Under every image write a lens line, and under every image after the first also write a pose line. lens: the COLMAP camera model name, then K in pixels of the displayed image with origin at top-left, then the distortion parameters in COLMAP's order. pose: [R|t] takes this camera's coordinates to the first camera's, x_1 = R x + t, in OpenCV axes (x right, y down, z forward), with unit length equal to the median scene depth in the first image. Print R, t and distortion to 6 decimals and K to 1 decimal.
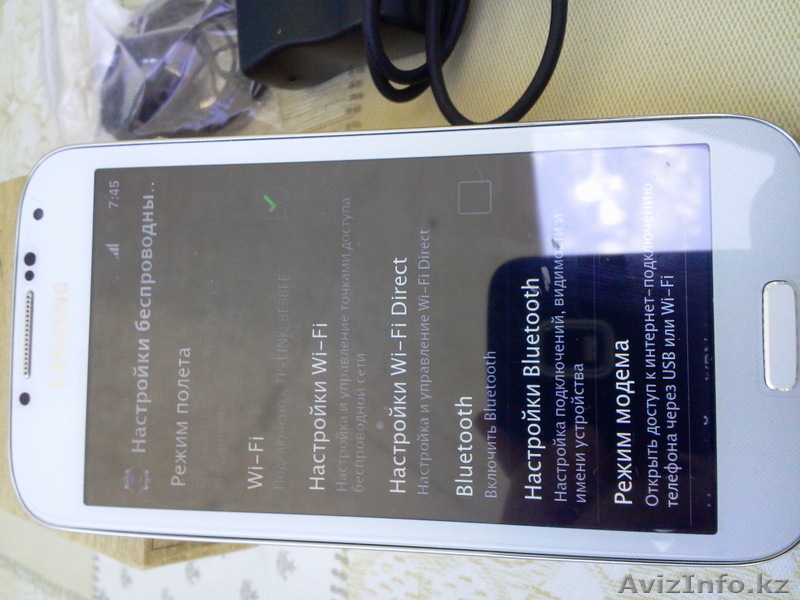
lens RADIAL K [[686.3, 0, 400.0], [0, 686.3, 300.0], [0, 0, 1]] dist [0.070973, -0.003981]
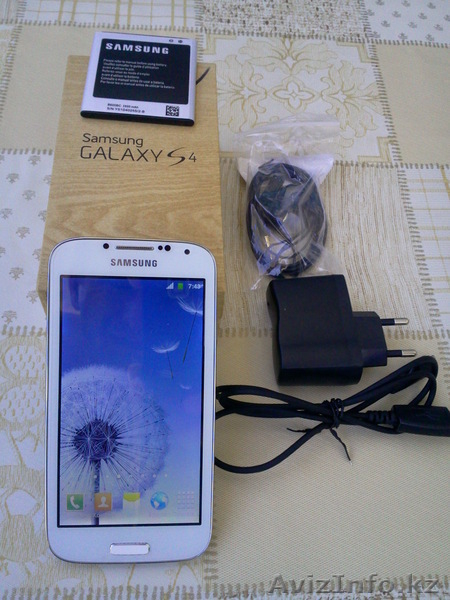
lens RADIAL K [[514.7, 0, 225.0], [0, 514.7, 300.0], [0, 0, 1]] dist [0.070973, -0.003981]
pose [[-0.022789, 0.954089, 0.298654, -0.872588], [-0.999695, -0.018897, -0.015912, -0.221881], [-0.009538, -0.298926, 0.954229, -0.661484]]
